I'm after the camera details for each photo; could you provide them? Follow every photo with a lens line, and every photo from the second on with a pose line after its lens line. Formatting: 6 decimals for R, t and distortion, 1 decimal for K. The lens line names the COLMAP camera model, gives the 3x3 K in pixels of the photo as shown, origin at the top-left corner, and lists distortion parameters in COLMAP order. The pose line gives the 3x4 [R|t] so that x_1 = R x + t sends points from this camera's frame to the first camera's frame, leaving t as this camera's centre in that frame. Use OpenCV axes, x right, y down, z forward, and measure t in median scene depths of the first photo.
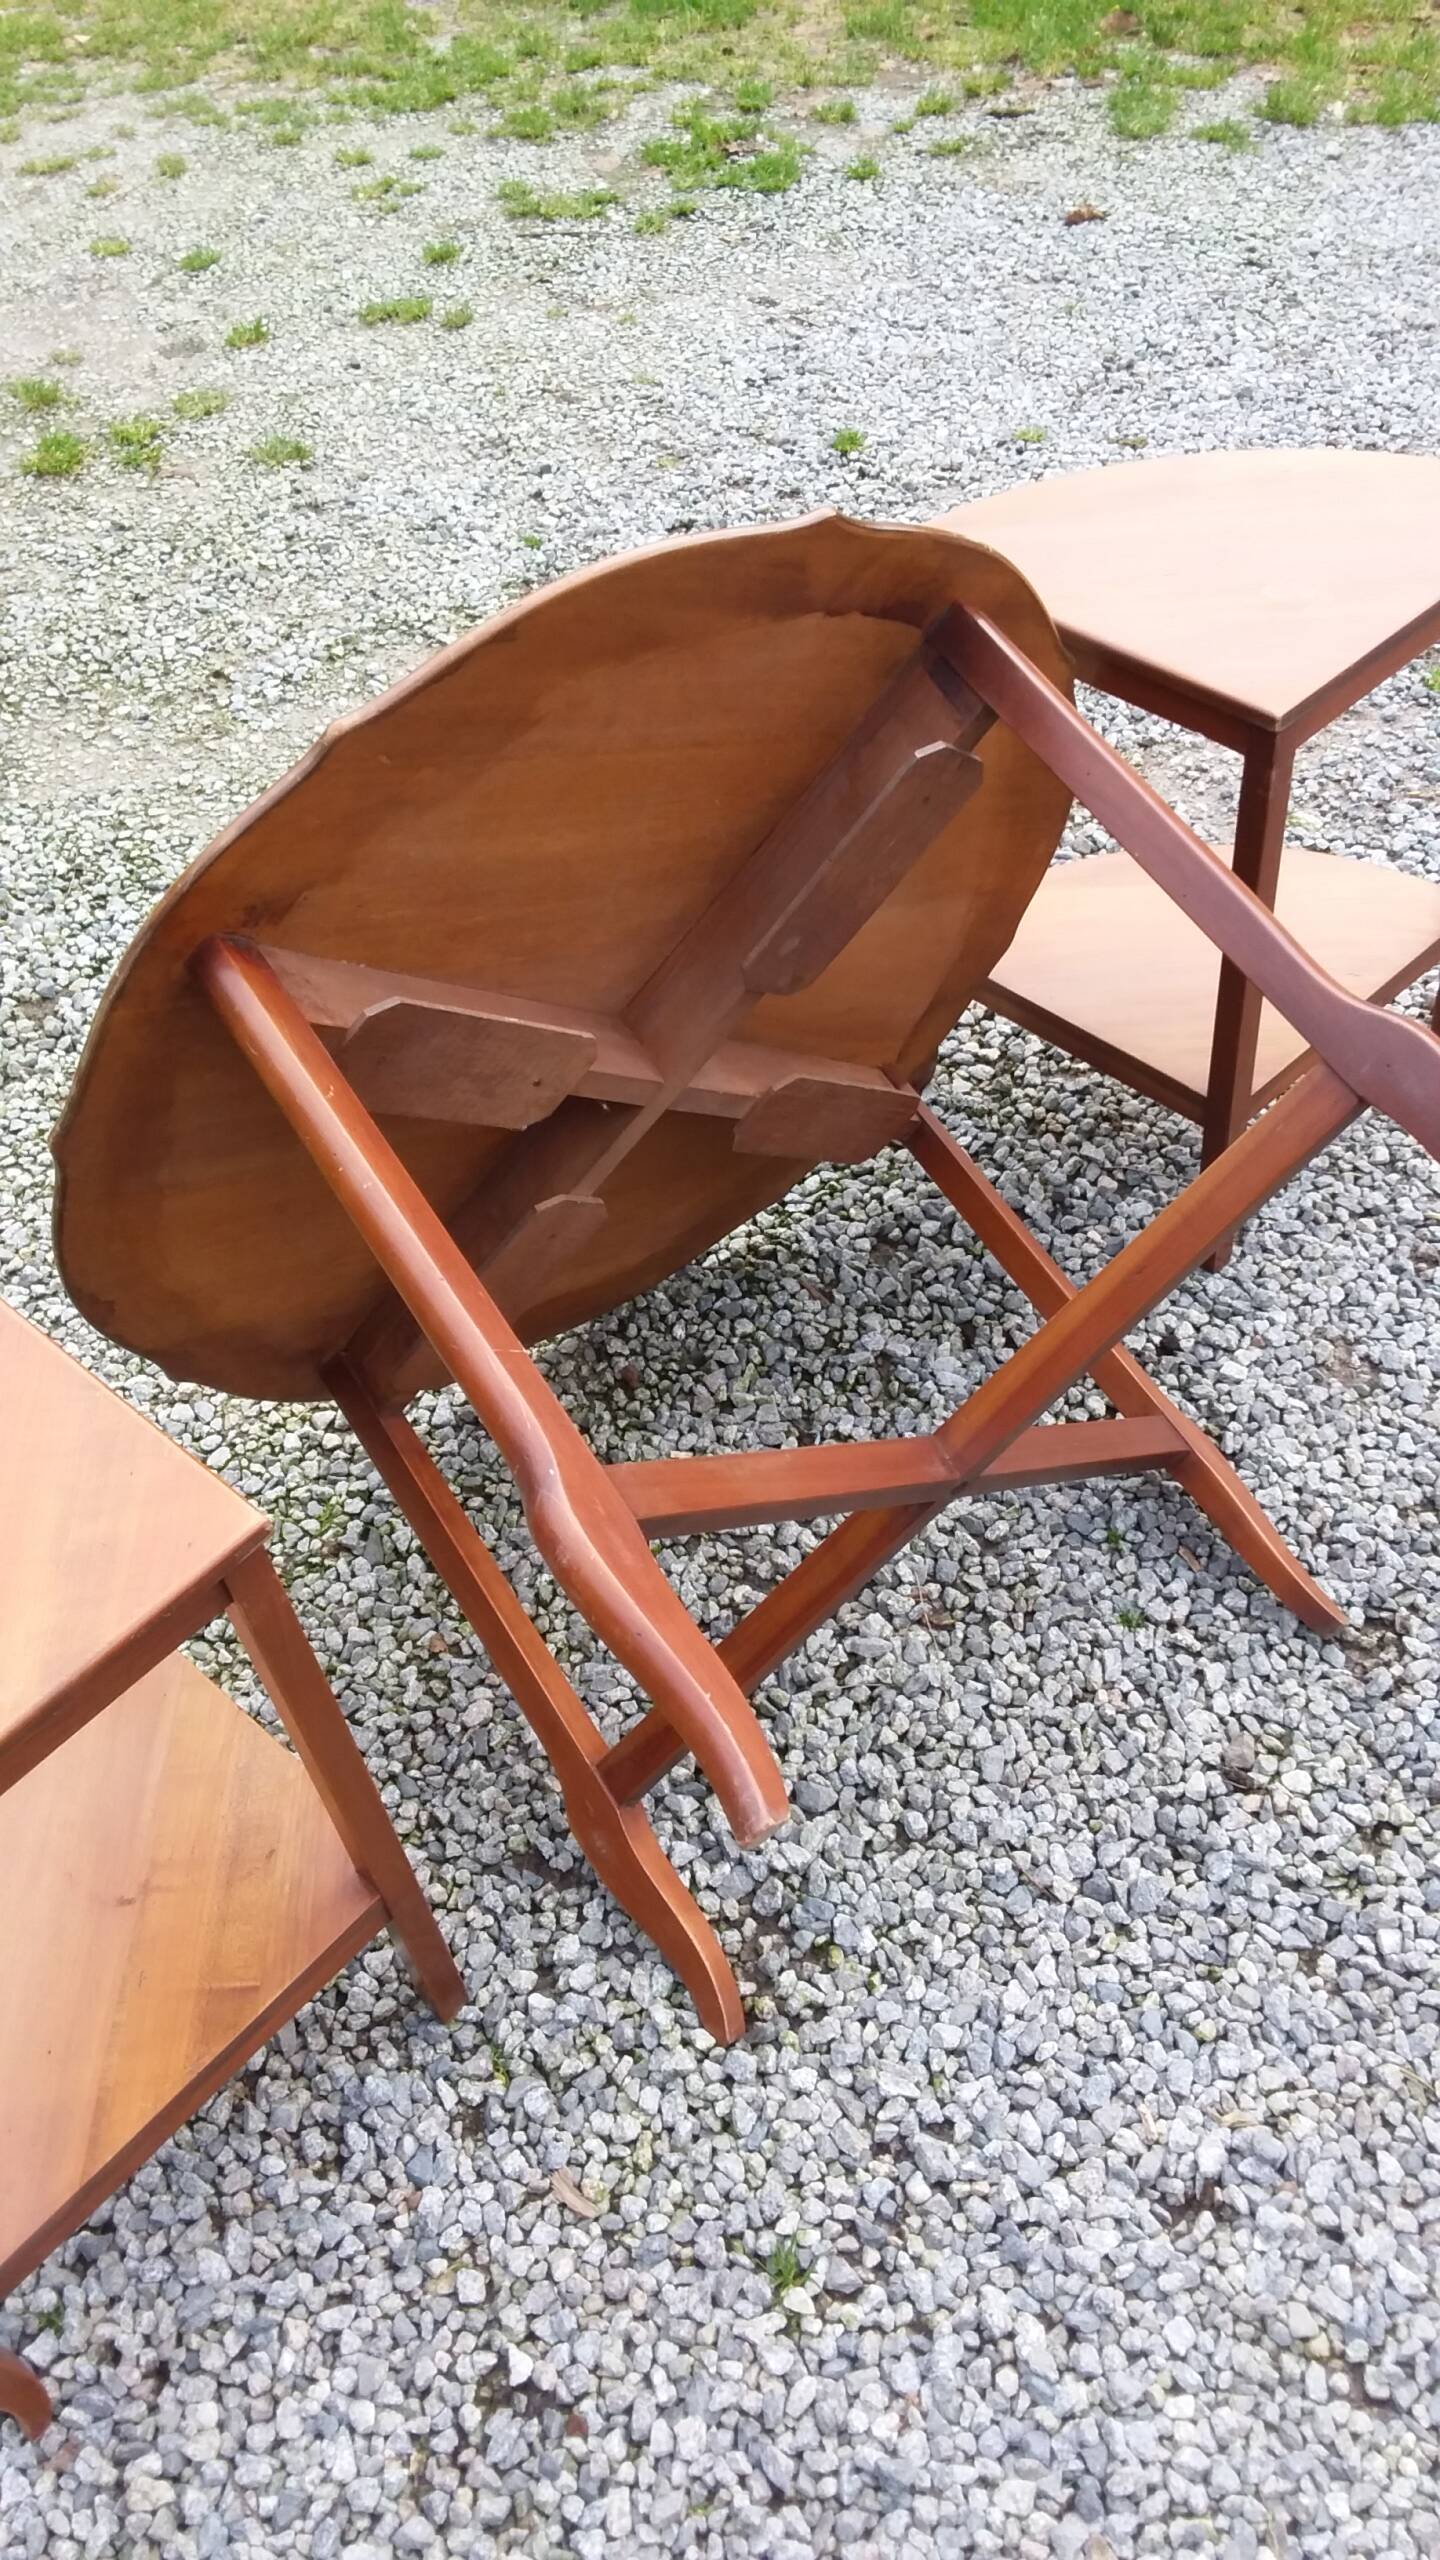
lens RADIAL K [[2060.6, 0, 738.4], [0, 2060.6, 1234.4], [0, 0, 1]] dist [0.129911, -0.228038]
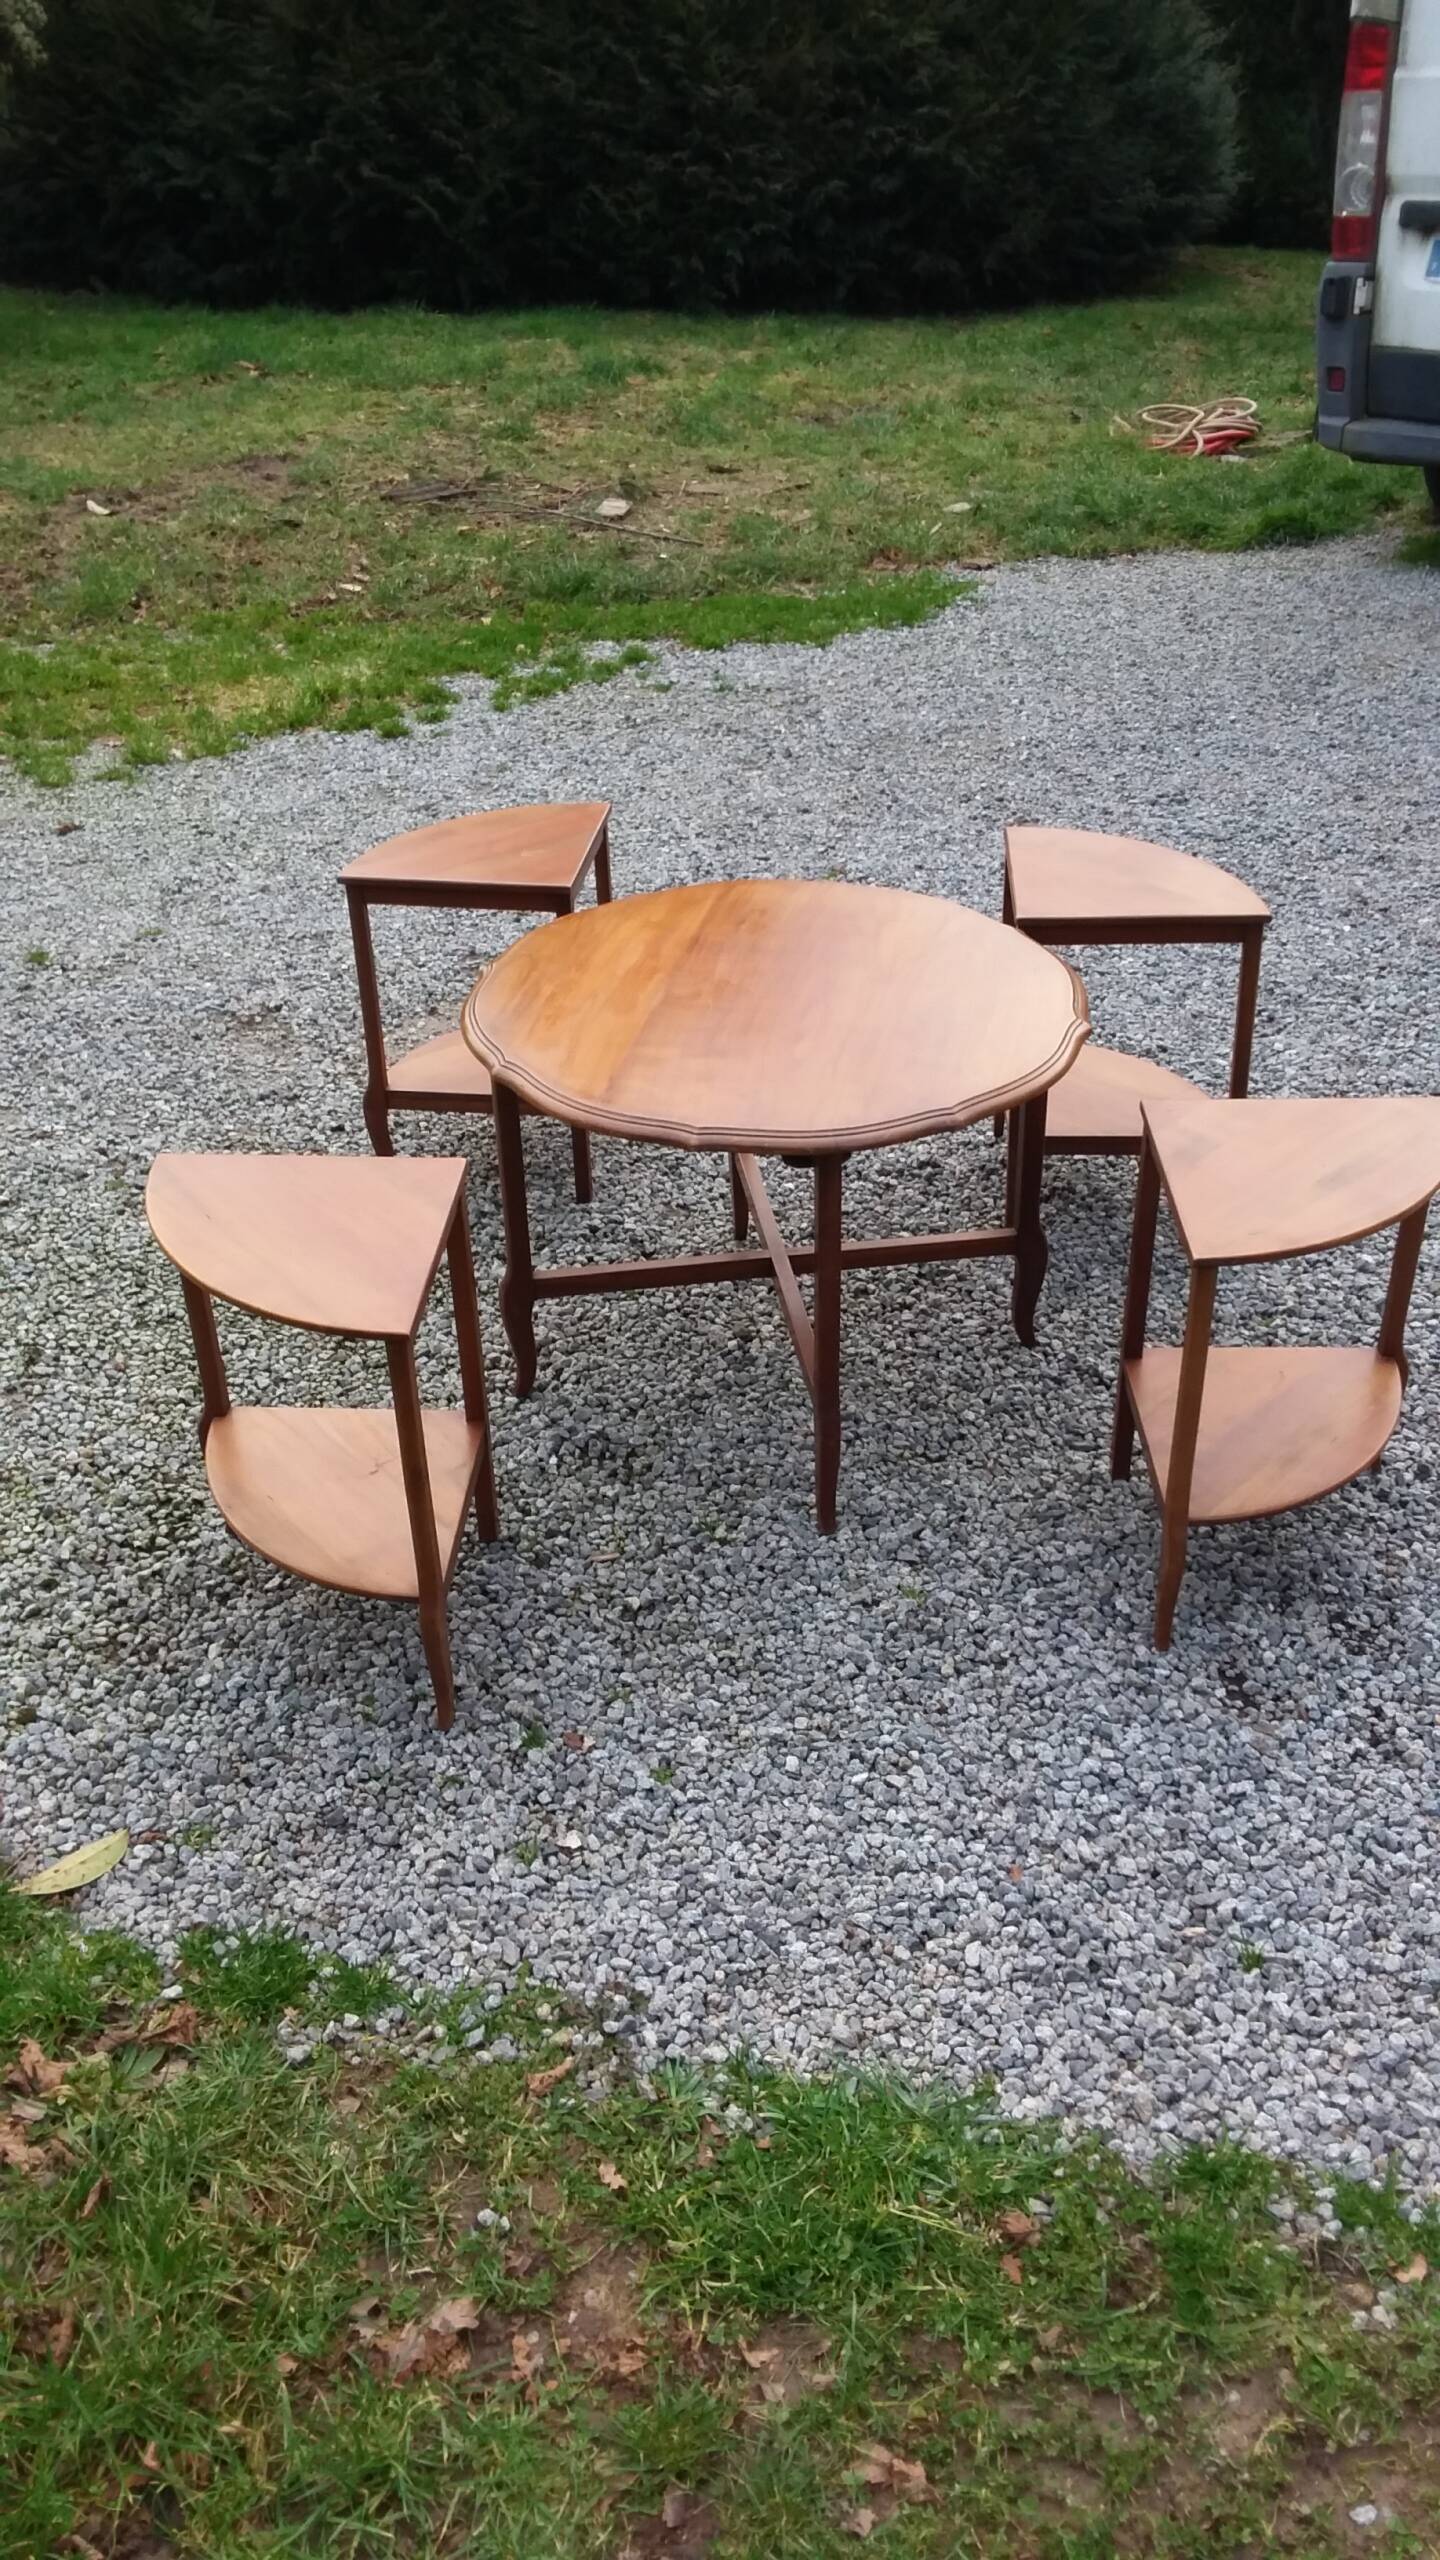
lens RADIAL K [[2060.6, 0, 723.8], [0, 2060.6, 1231.4], [0, 0, 1]] dist [0.129911, -0.228038]
pose [[0.772682, -0.262353, 0.578043, -0.907815], [0.425620, 0.889707, -0.165130, 0.473774], [-0.470967, 0.373620, 0.799124, -0.665754]]
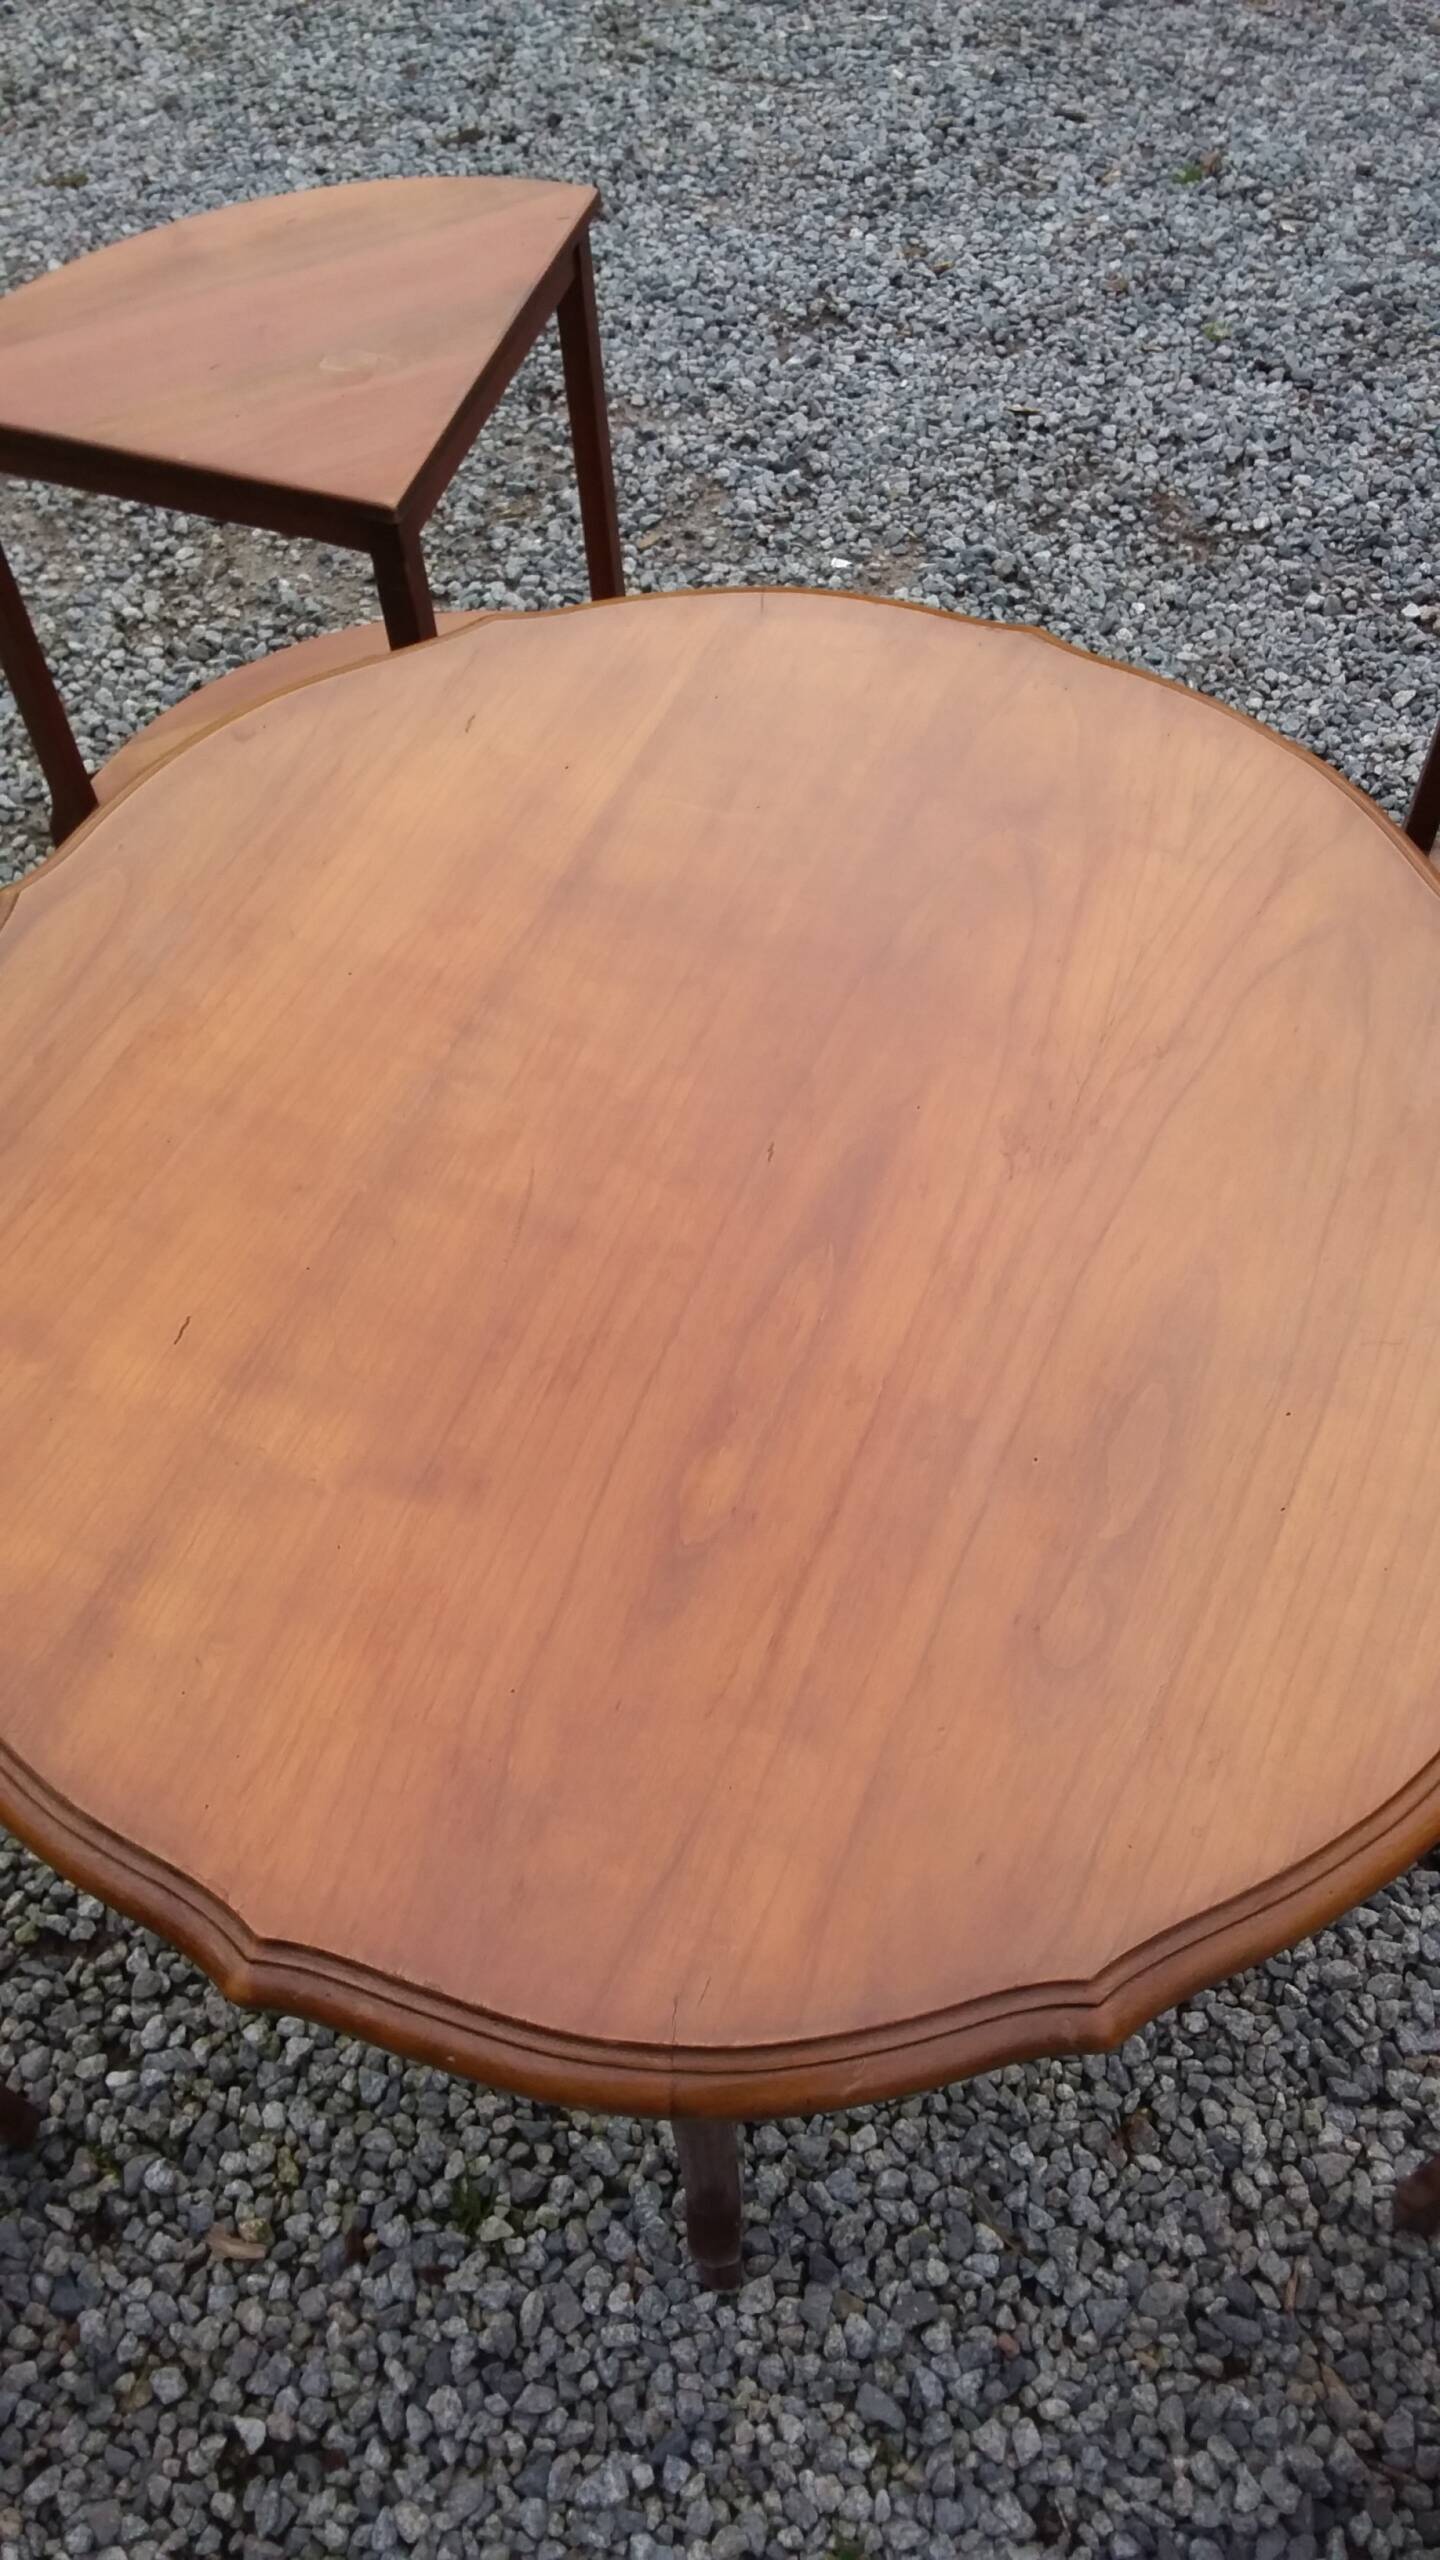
lens RADIAL K [[2079.6, 0, 725.2], [0, 2079.6, 1238.7], [0, 0, 1]] dist [0.121409, -0.218295]
pose [[0.880098, -0.349303, 0.321583, -0.026733], [0.304033, 0.934849, 0.183362, -0.063951], [-0.364680, -0.063605, 0.928958, 0.050467]]
